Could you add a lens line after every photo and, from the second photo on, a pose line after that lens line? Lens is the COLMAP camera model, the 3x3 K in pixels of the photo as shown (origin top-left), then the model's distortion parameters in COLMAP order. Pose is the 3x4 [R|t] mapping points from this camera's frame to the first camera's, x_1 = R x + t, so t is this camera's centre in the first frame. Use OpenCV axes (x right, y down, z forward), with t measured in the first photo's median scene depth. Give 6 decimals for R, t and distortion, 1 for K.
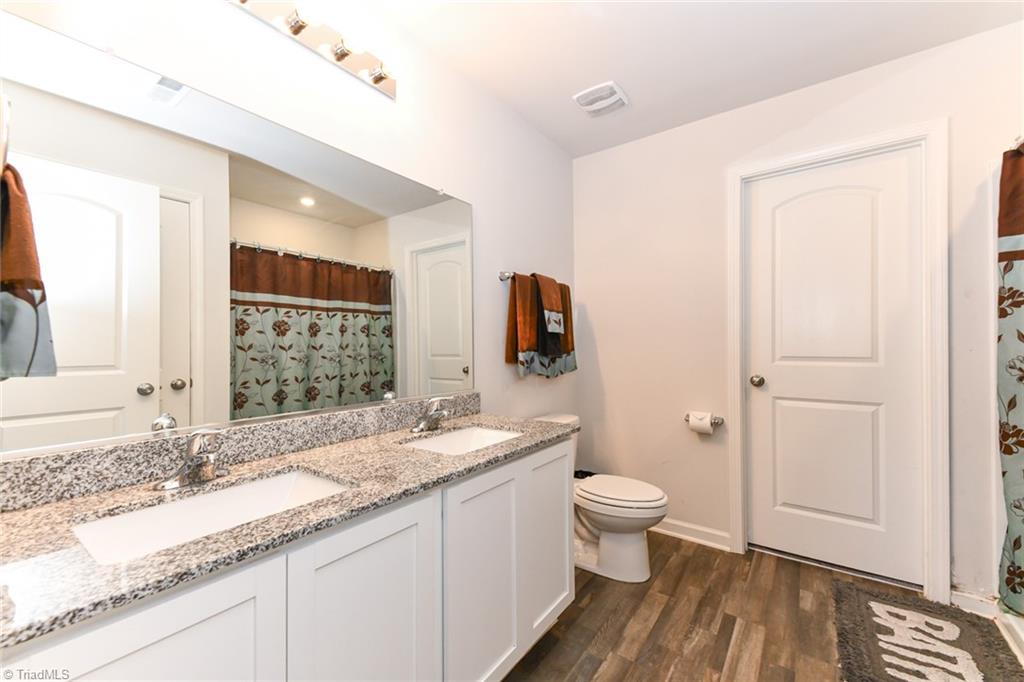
lens RADIAL K [[409.1, 0, 512.0], [0, 409.1, 351.3], [0, 0, 1]] dist [0.007094, -0.000273]
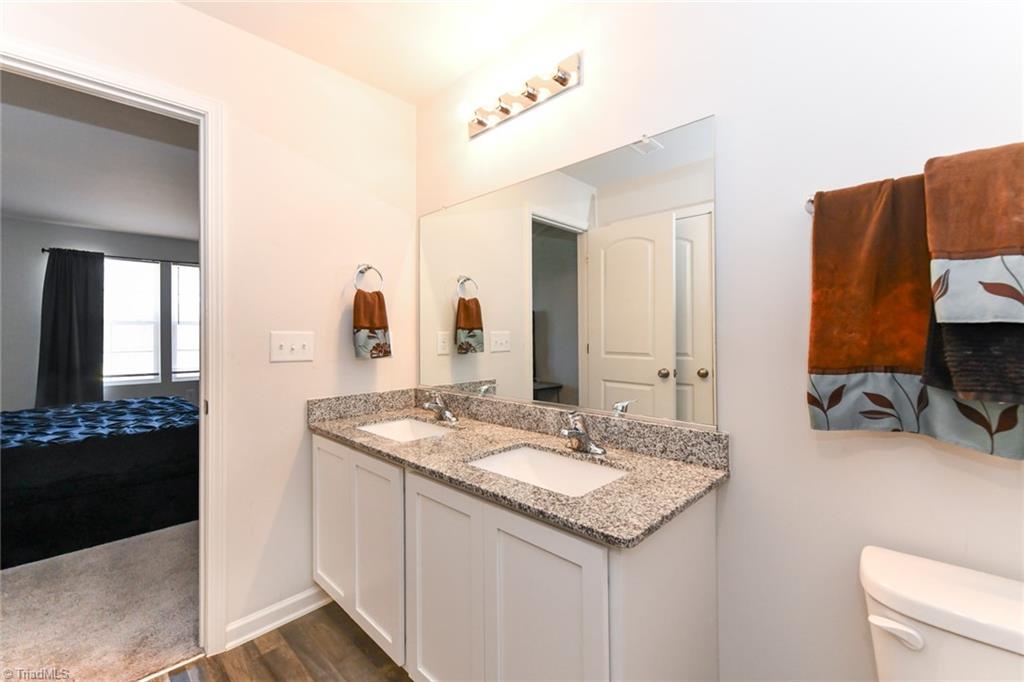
lens RADIAL K [[427.2, 0, 508.1], [0, 427.2, 328.1], [0, 0, 1]] dist [-0.000500, -0.000554]
pose [[-0.166320, -0.008156, -0.986038, 0.768706], [0.000527, 0.999965, -0.008360, -0.058640], [0.986072, -0.001910, -0.166310, 1.104481]]
